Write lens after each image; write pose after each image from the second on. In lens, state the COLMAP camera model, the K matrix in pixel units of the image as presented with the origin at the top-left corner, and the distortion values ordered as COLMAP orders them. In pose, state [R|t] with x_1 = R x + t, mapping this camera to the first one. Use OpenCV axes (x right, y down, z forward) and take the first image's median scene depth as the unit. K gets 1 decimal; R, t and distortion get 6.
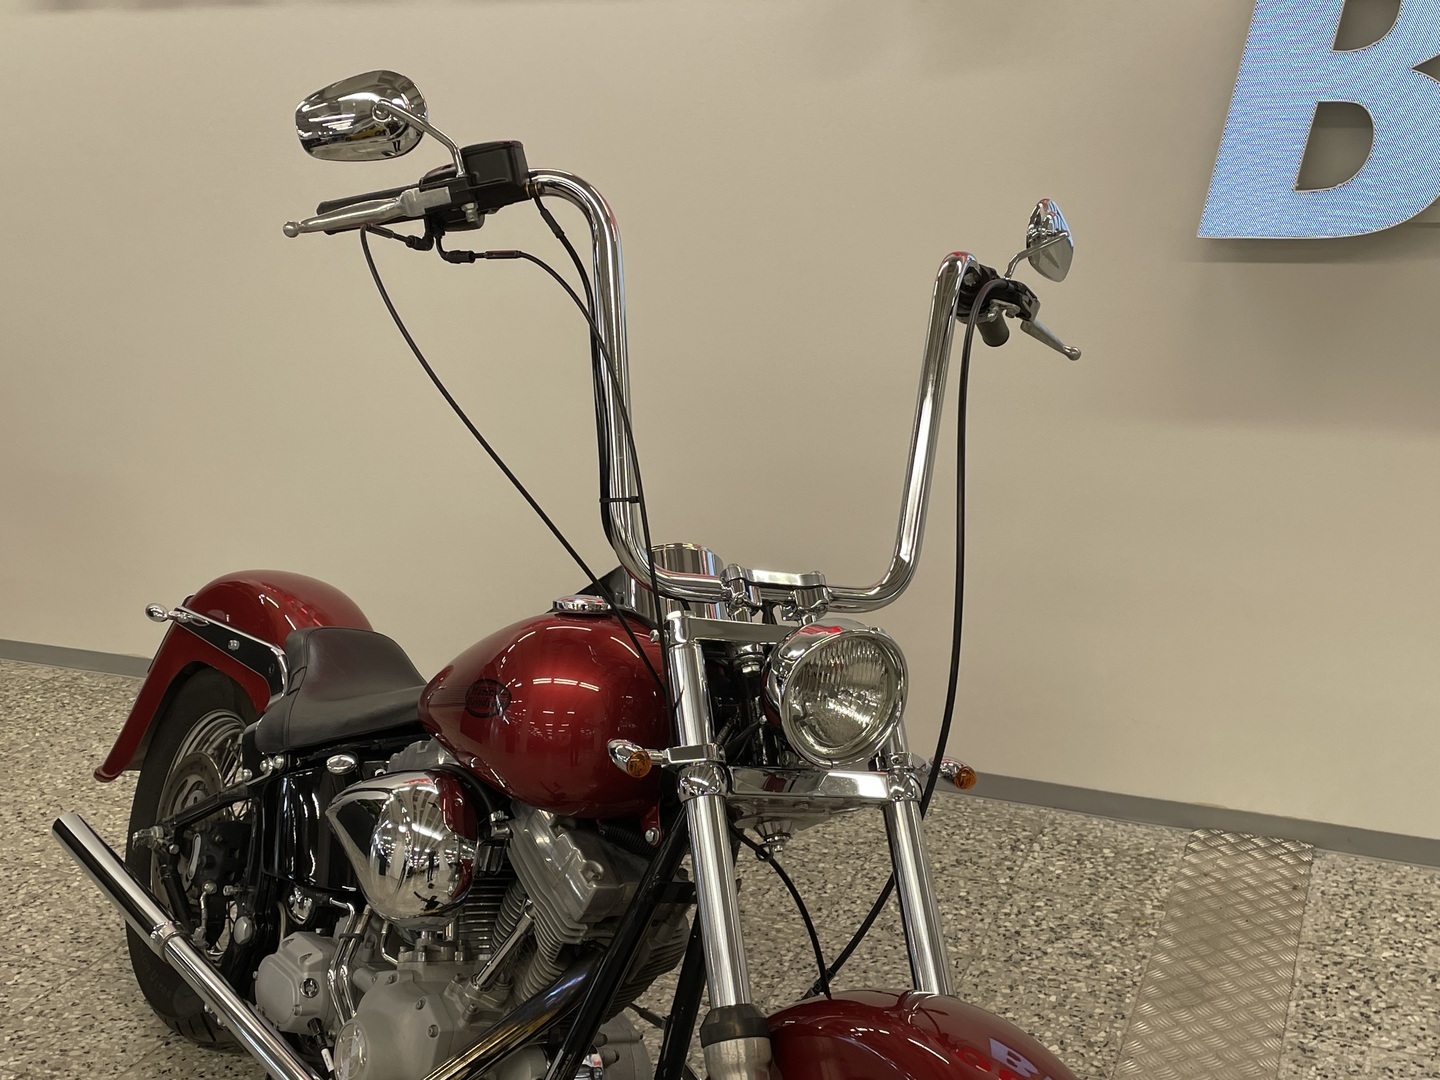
lens RADIAL K [[1676.0, 0, 723.0], [0, 1676.0, 541.7], [0, 0, 1]] dist [0.058025, 0.000000]
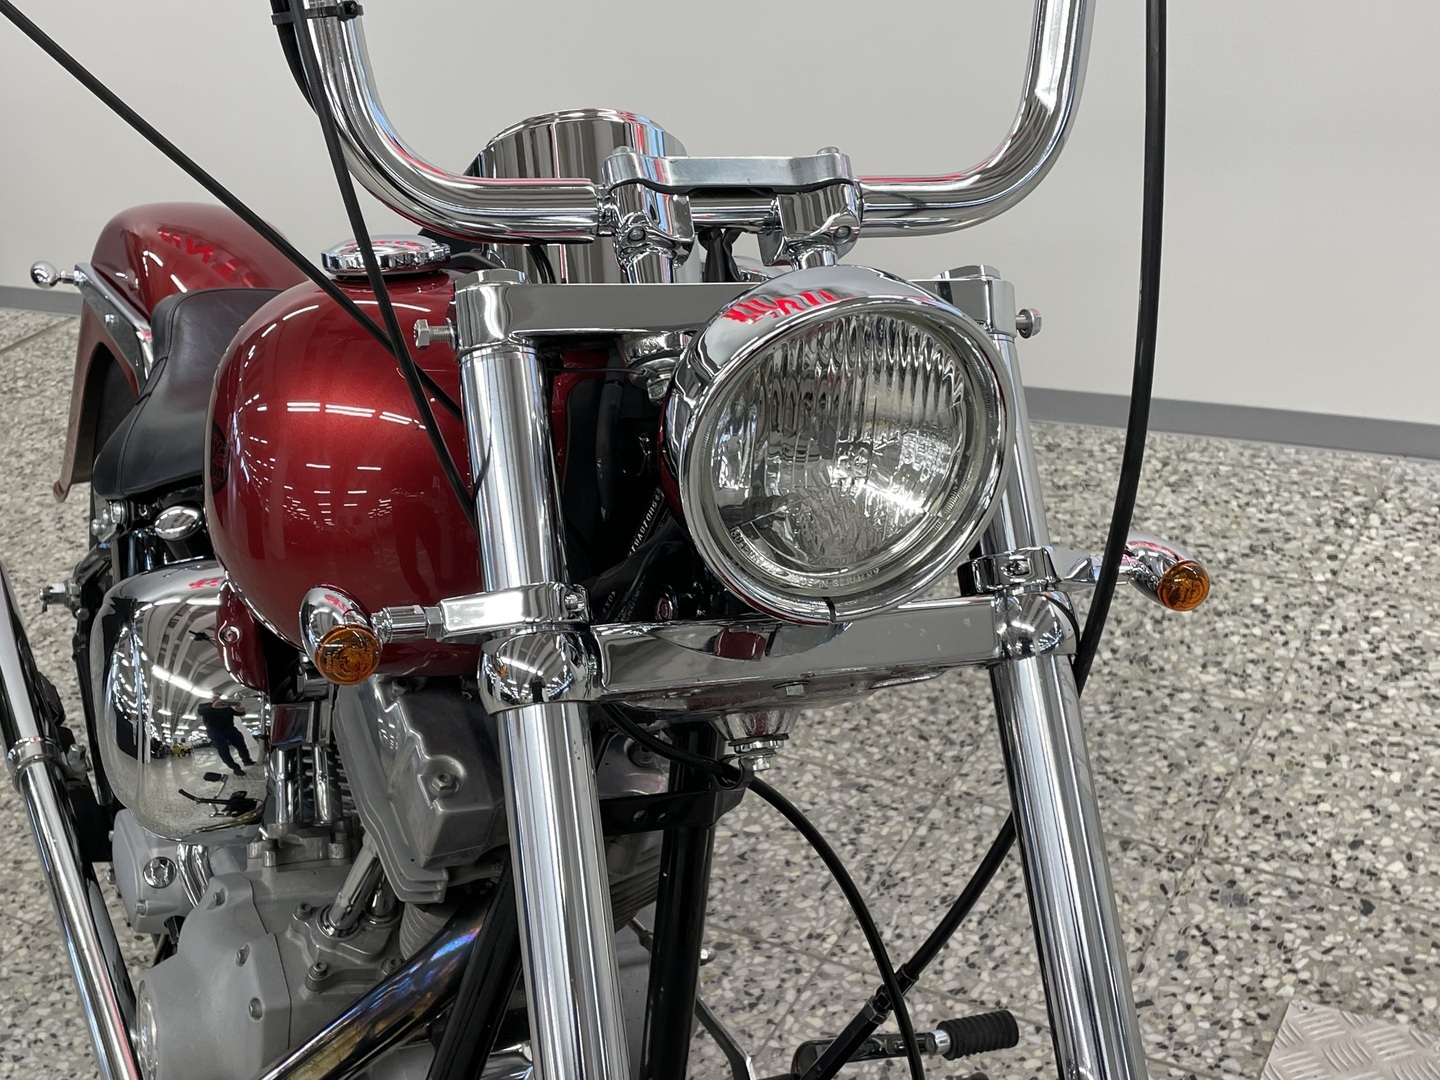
lens RADIAL K [[1676.0, 0, 714.0], [0, 1676.0, 536.3], [0, 0, 1]] dist [0.058025, 0.000000]
pose [[0.979235, -0.037263, -0.199274, 0.070990], [0.084041, 0.969137, 0.231757, 0.007329], [0.184487, -0.243692, 0.952144, 0.348601]]
